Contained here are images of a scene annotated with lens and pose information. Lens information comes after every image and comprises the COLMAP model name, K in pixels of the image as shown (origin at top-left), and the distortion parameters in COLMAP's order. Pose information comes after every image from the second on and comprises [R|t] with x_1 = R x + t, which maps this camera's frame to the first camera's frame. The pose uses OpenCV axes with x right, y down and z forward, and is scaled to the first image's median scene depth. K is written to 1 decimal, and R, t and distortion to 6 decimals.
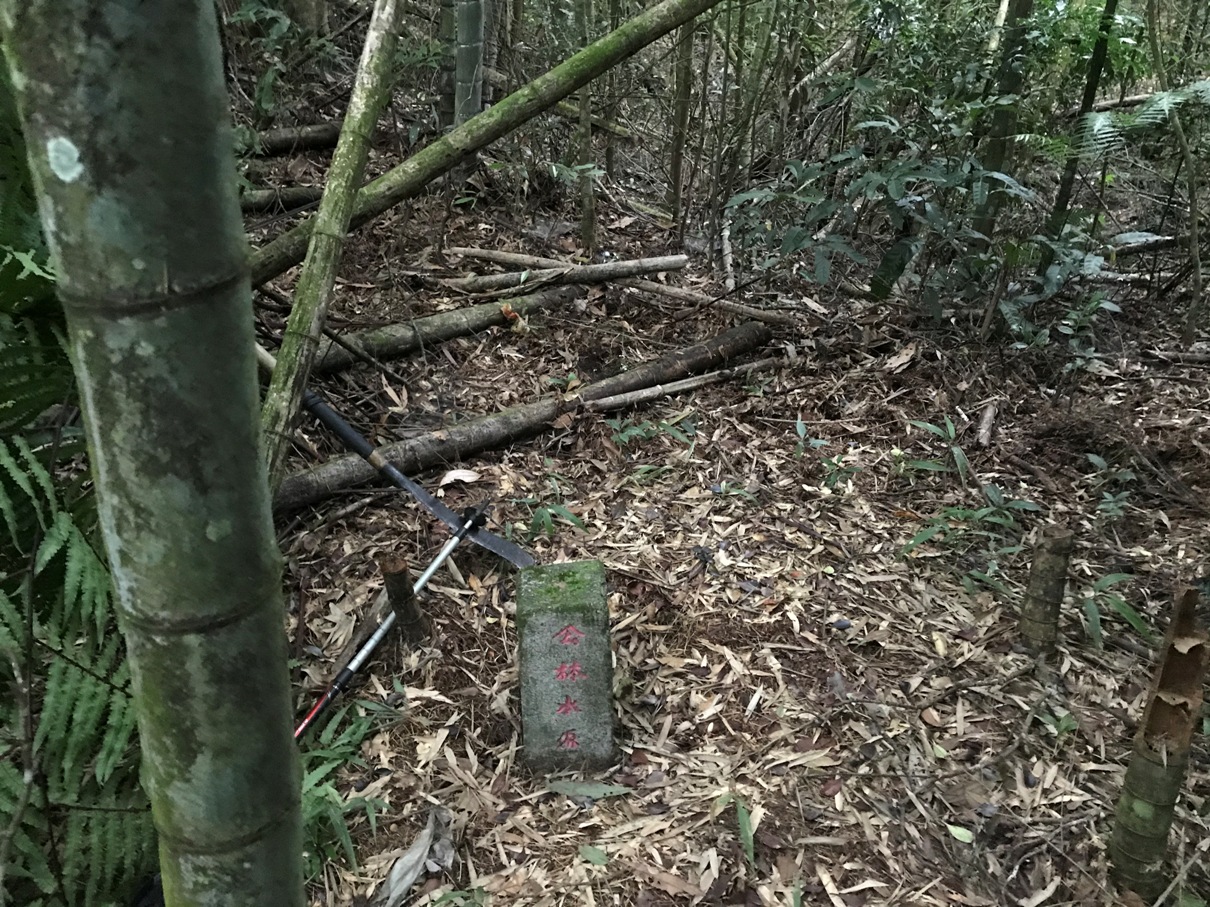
lens RADIAL K [[1068.0, 0, 605.0], [0, 1068.0, 453.5], [0, 0, 1]] dist [0.002653, 0.000922]
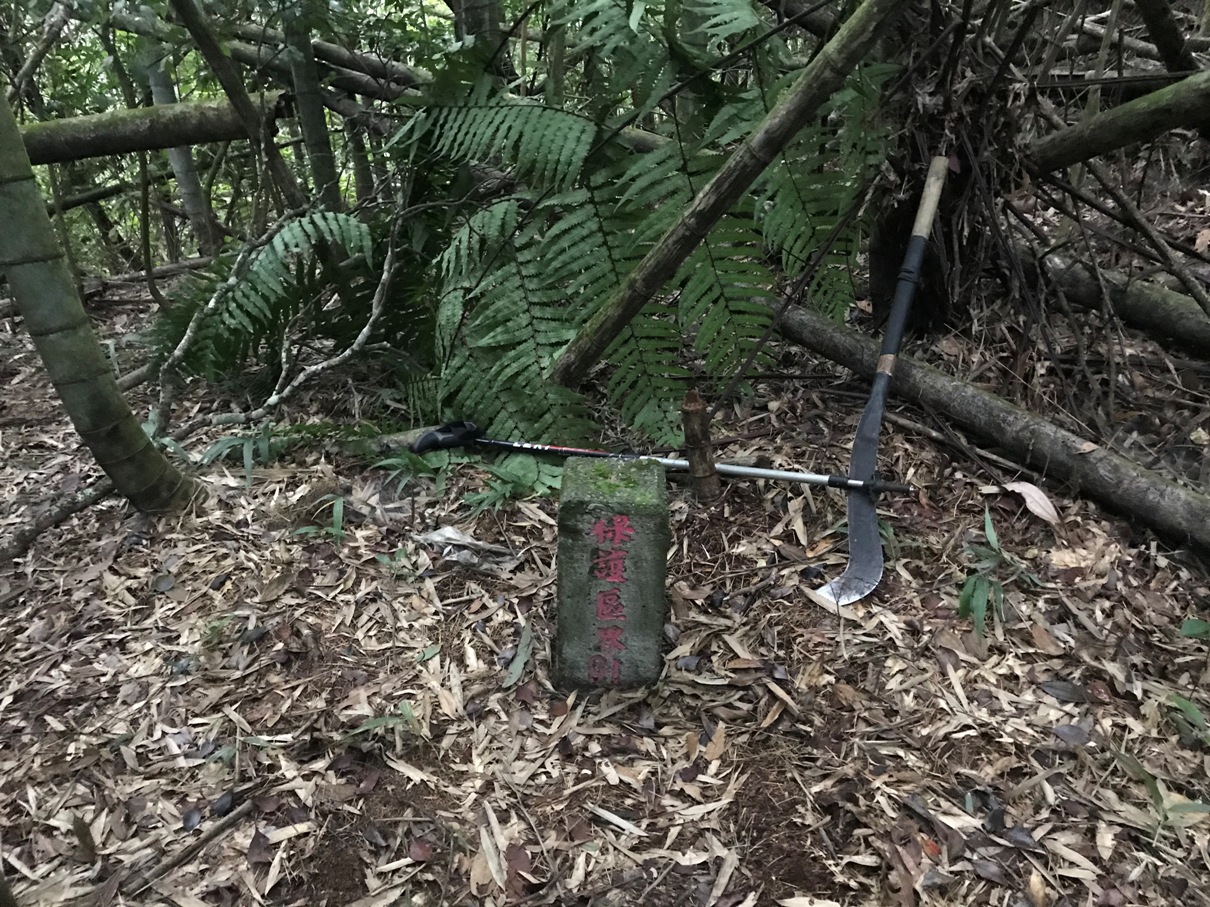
lens RADIAL K [[1068.0, 0, 605.0], [0, 1068.0, 453.5], [0, 0, 1]] dist [0.002653, 0.000922]
pose [[-0.198092, 0.457737, -0.866739, 0.629550], [-0.410697, 0.764137, 0.497416, -0.286827], [0.889993, 0.454501, 0.036621, 0.863184]]
